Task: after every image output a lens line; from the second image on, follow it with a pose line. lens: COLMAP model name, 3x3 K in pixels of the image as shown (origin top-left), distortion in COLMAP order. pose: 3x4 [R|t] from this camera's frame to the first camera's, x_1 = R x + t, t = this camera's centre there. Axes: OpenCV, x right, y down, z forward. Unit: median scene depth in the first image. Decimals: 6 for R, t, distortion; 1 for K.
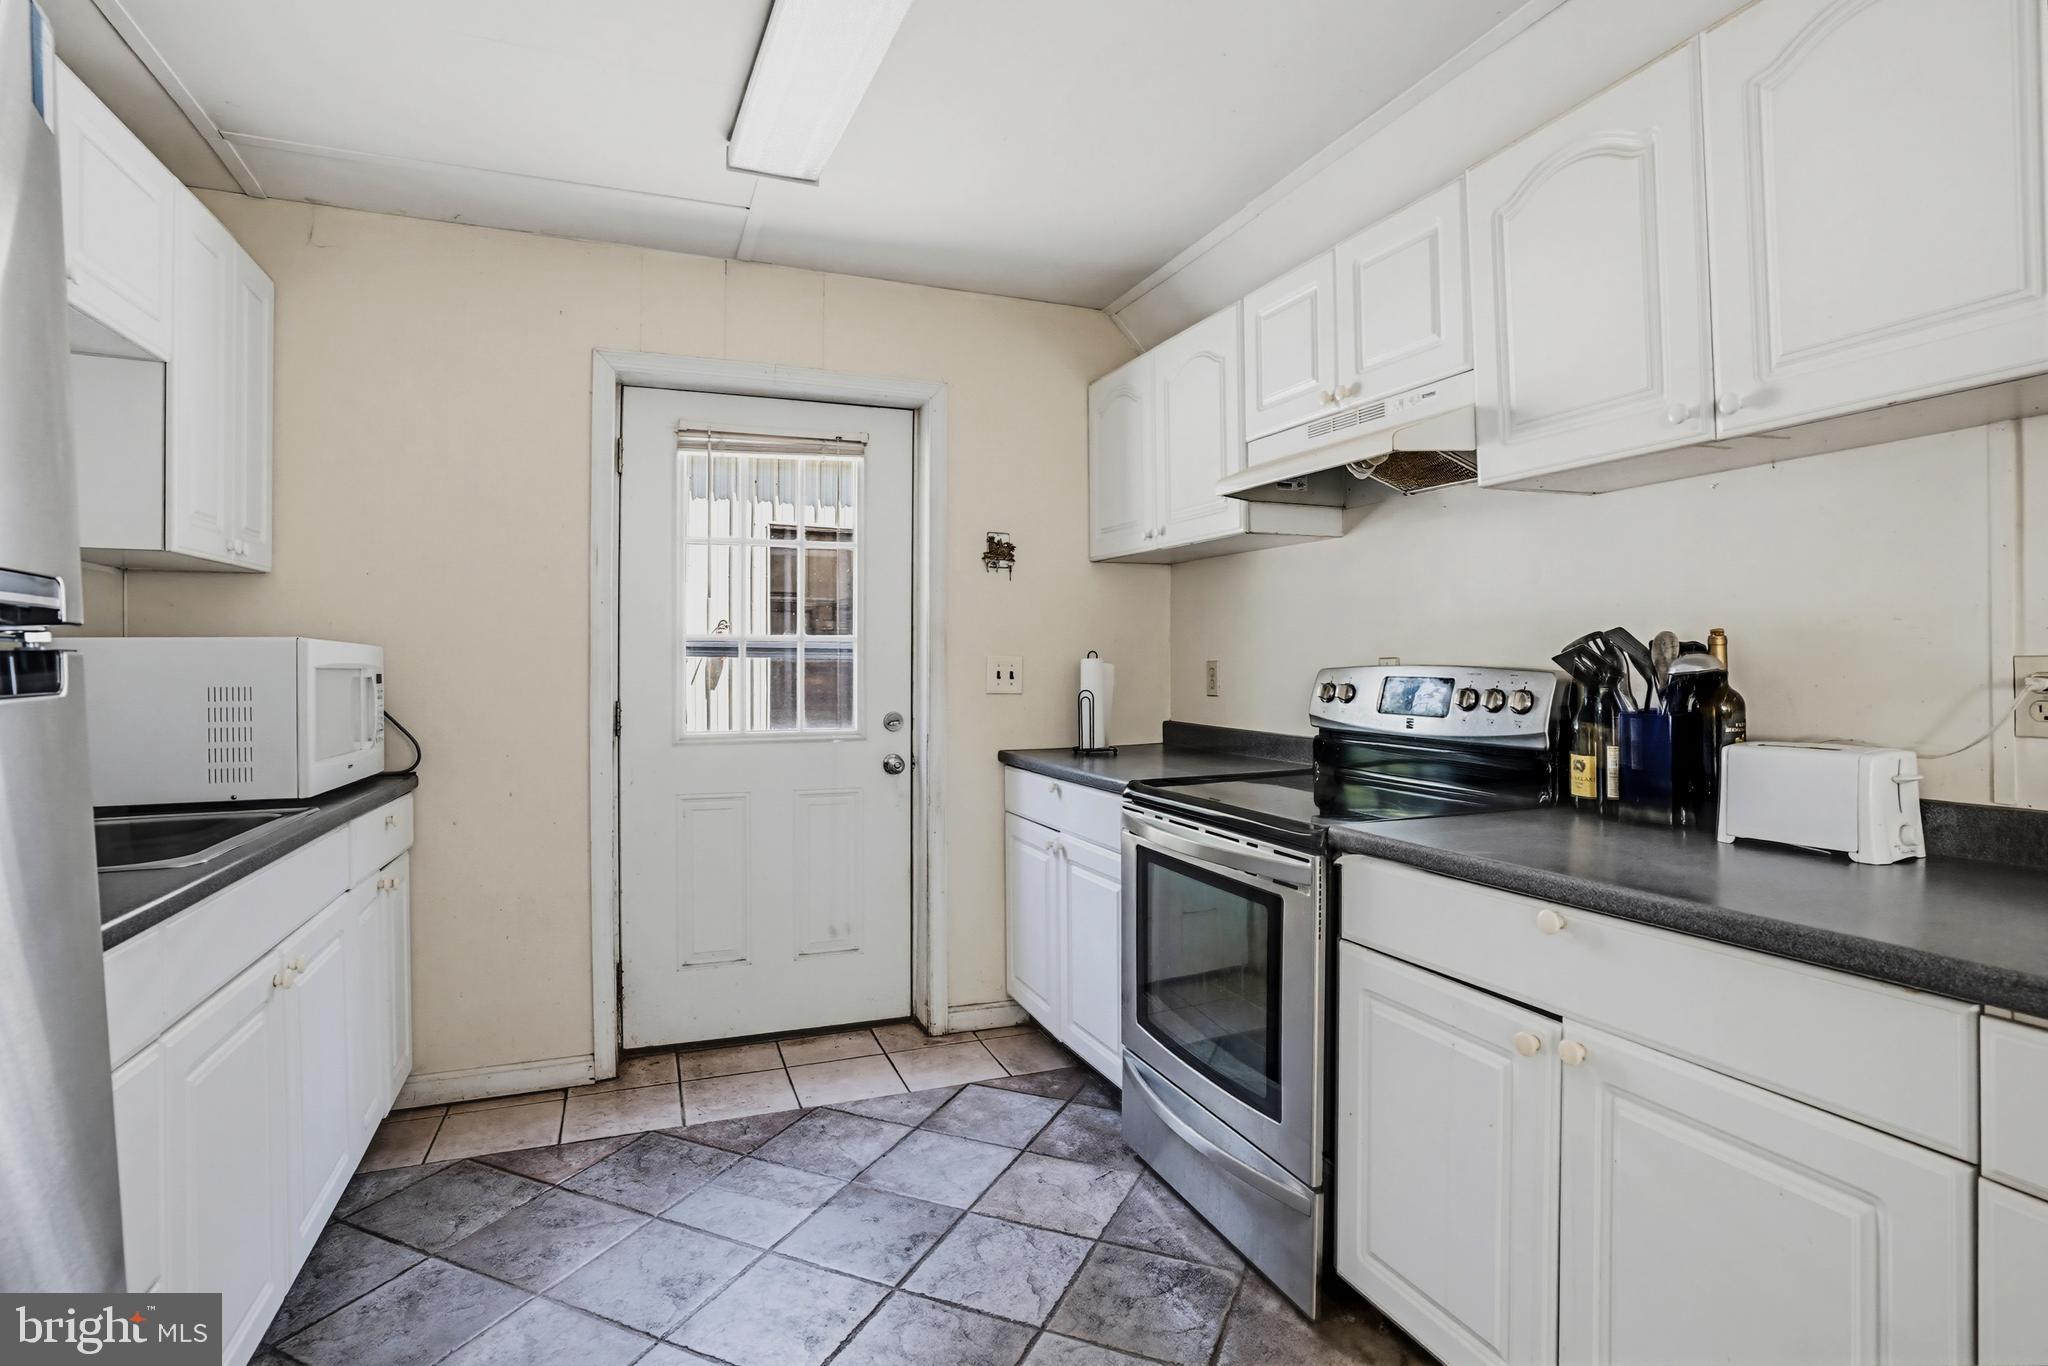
lens RADIAL K [[1045.9, 0, 1028.8], [0, 1045.9, 648.9], [0, 0, 1]] dist [-0.002633, 0.000851]
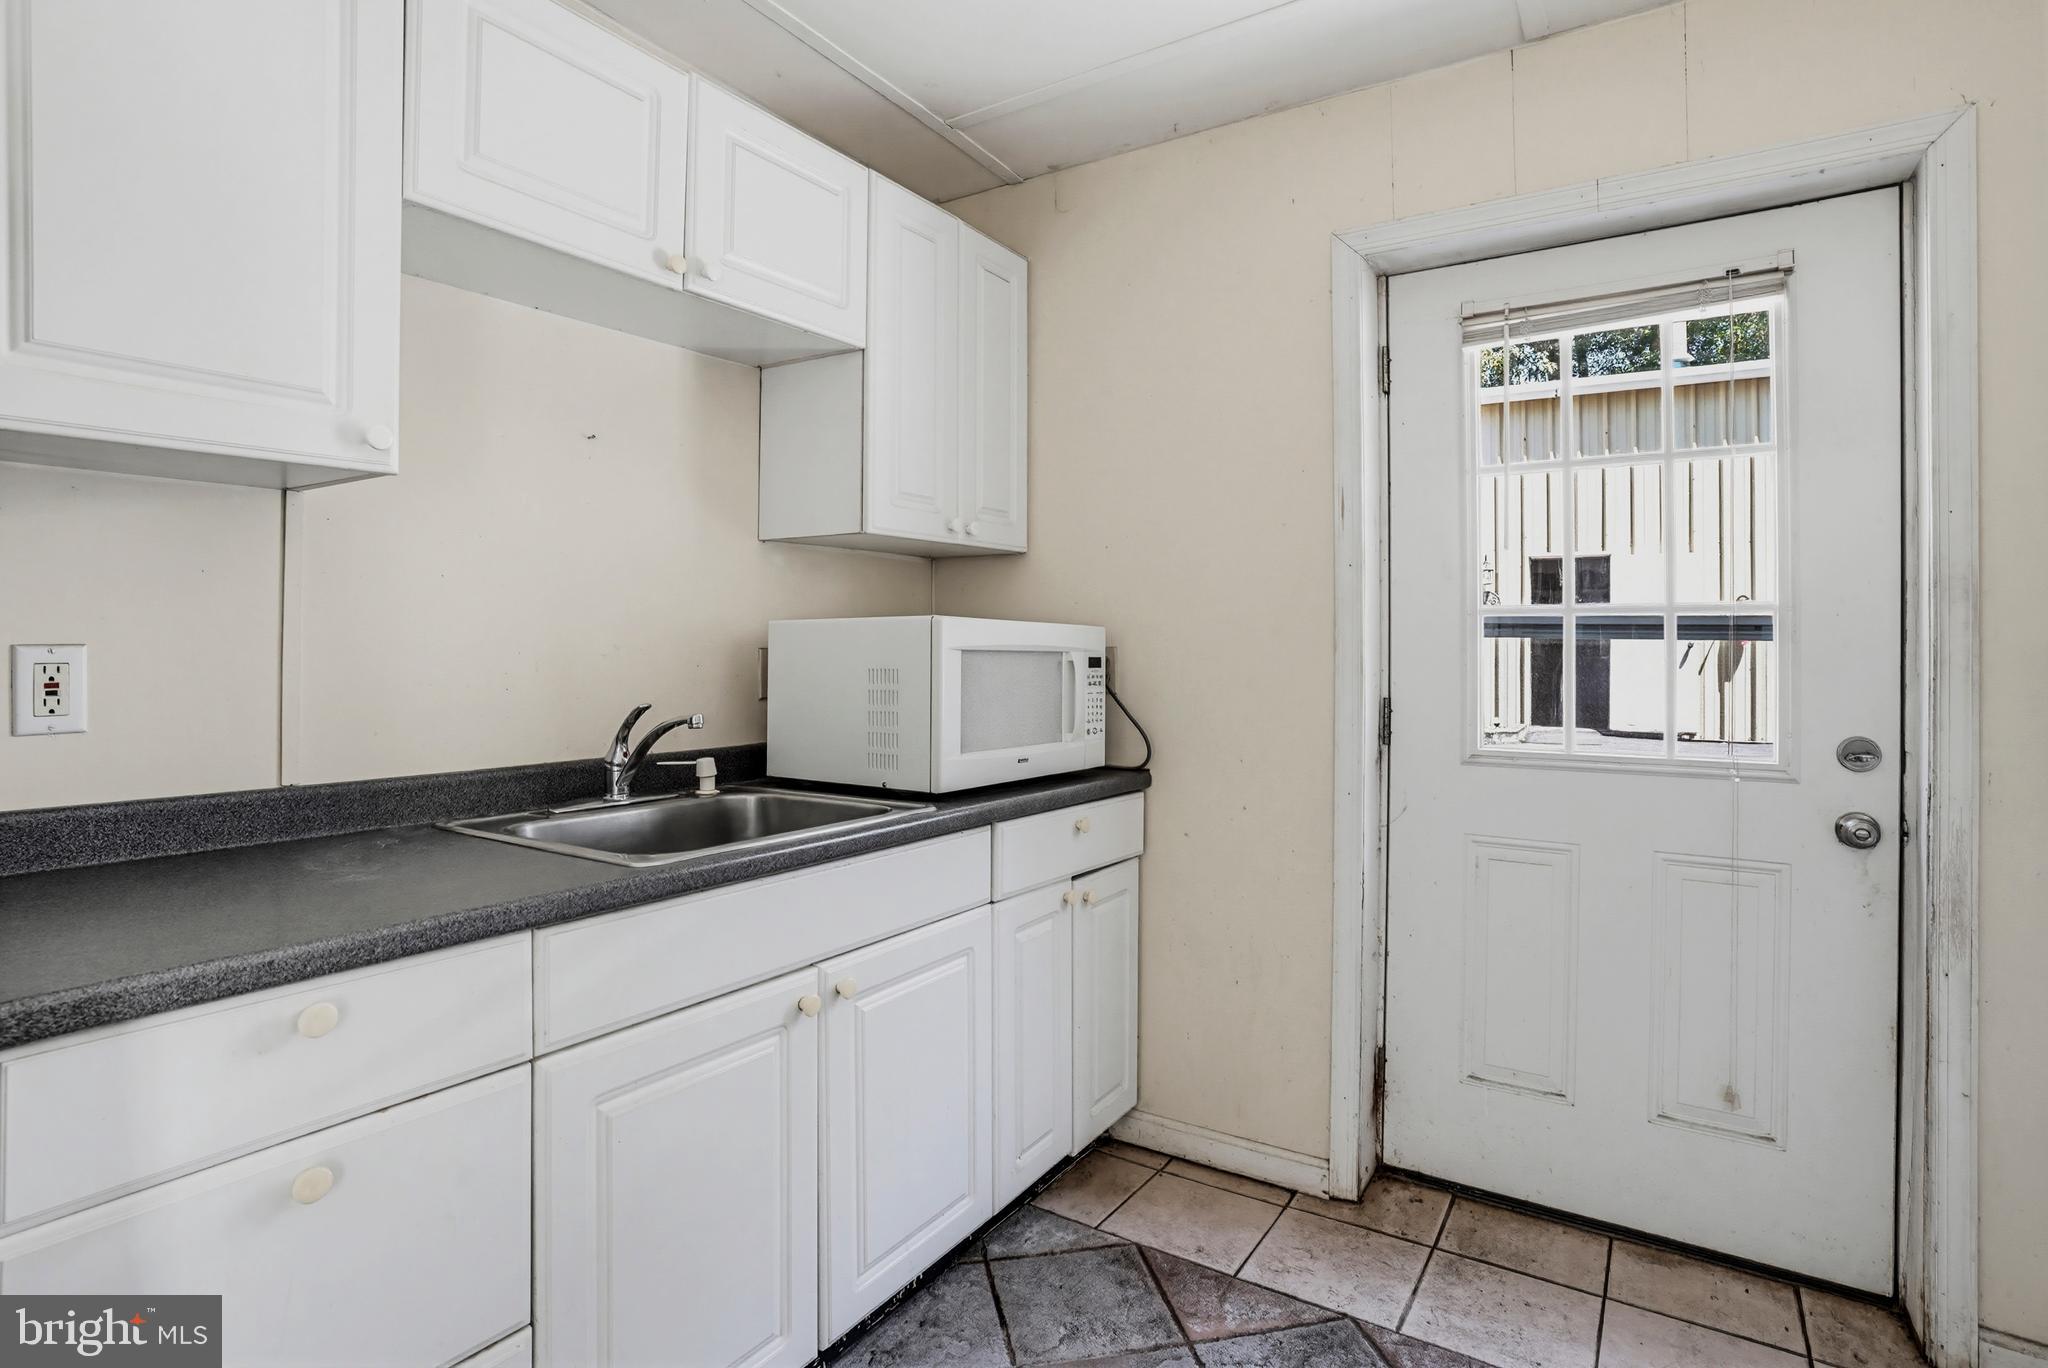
lens RADIAL K [[1045.9, 0, 1028.8], [0, 1045.9, 649.9], [0, 0, 1]] dist [-0.002633, 0.000851]
pose [[0.599615, 0.005892, -0.800267, 0.060669], [0.005133, 0.999924, 0.011208, 0.006408], [0.800272, -0.010828, 0.599539, 0.377369]]
